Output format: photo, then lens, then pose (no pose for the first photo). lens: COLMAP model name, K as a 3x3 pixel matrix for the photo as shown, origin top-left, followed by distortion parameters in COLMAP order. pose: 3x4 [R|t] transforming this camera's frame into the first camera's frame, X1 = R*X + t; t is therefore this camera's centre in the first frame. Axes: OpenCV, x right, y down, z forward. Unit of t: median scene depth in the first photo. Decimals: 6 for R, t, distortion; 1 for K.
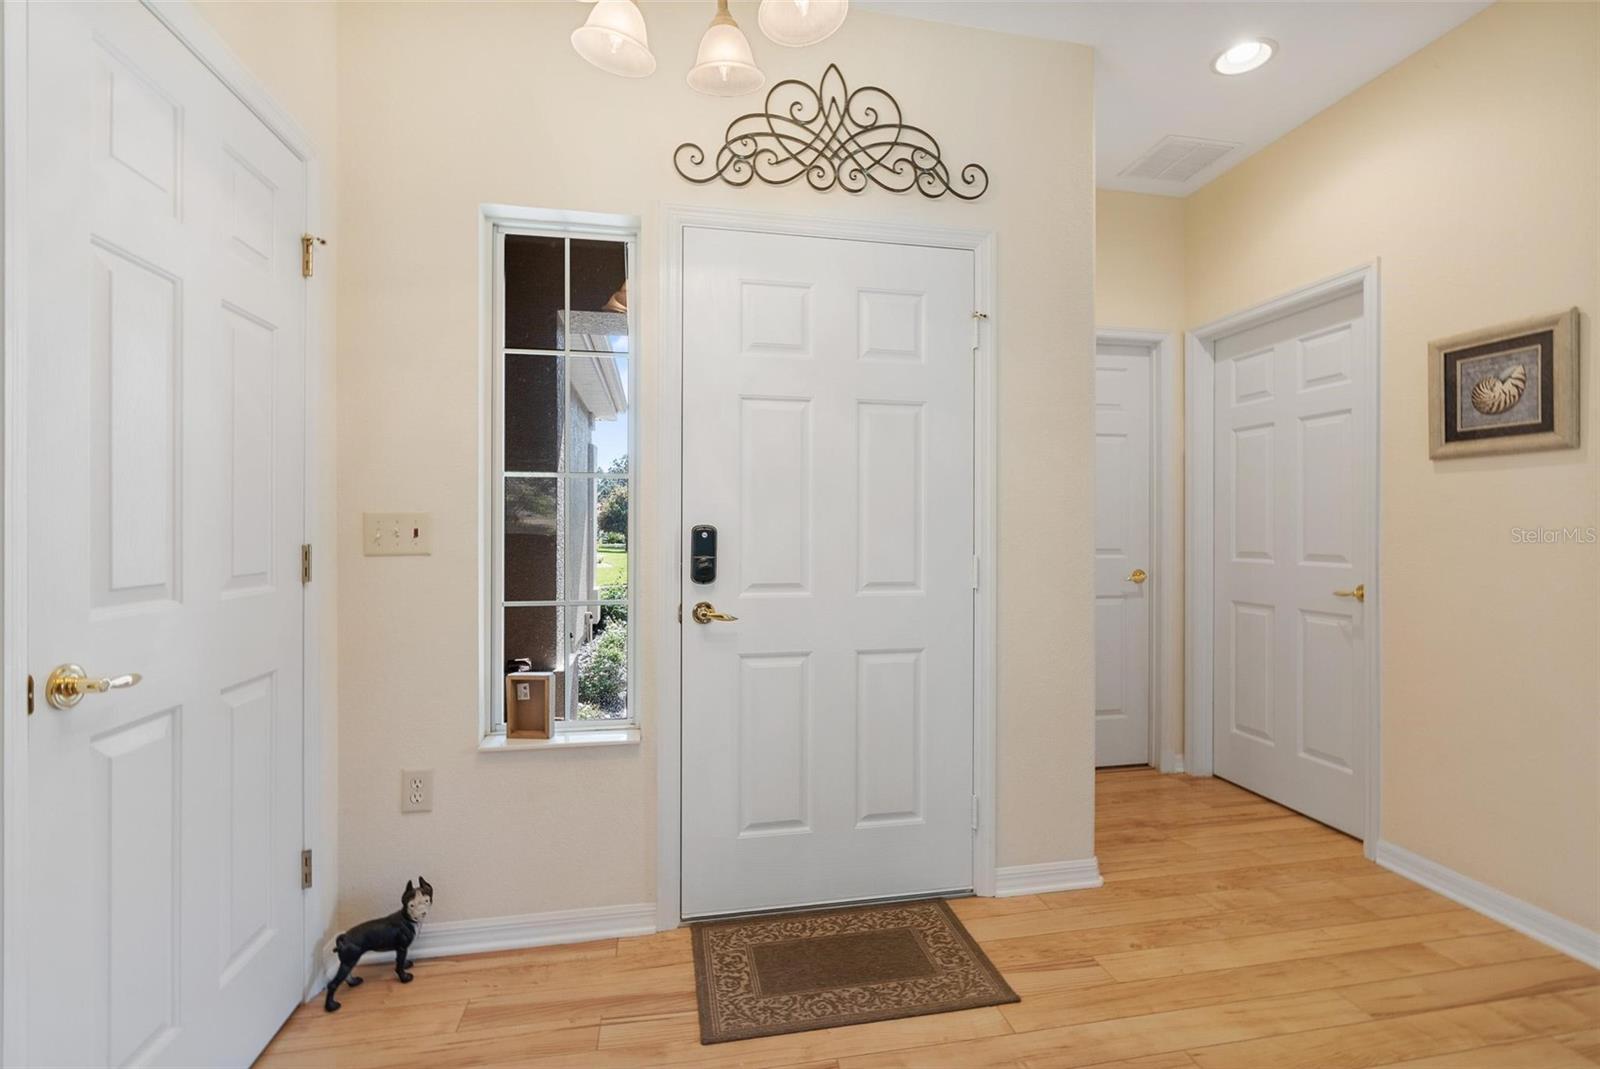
lens RADIAL K [[719.3, 0, 800.9], [0, 719.3, 528.5], [0, 0, 1]] dist [-0.006862, 0.000445]
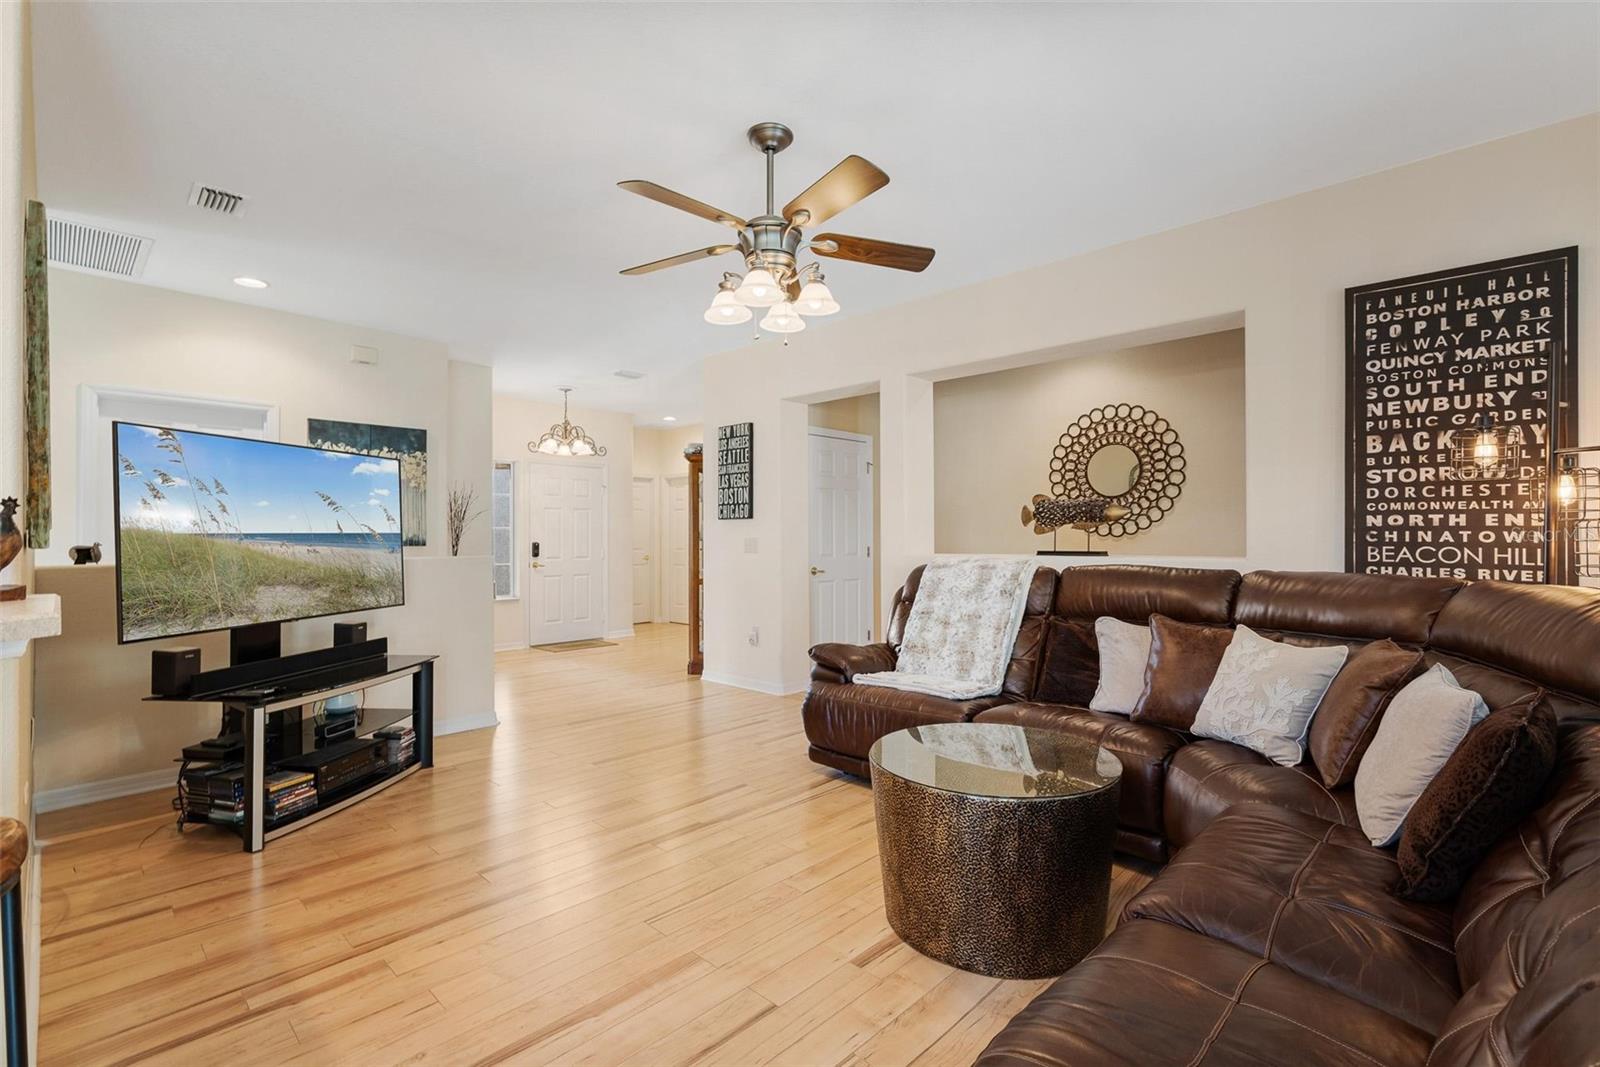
lens RADIAL K [[719.3, 0, 800.9], [0, 719.3, 527.5], [0, 0, 1]] dist [-0.006862, 0.000445]
pose [[0.816364, 0.004446, 0.577520, -0.756328], [0.003976, 0.999903, -0.013319, -0.016615], [-0.577523, 0.013169, 0.816268, -1.868251]]
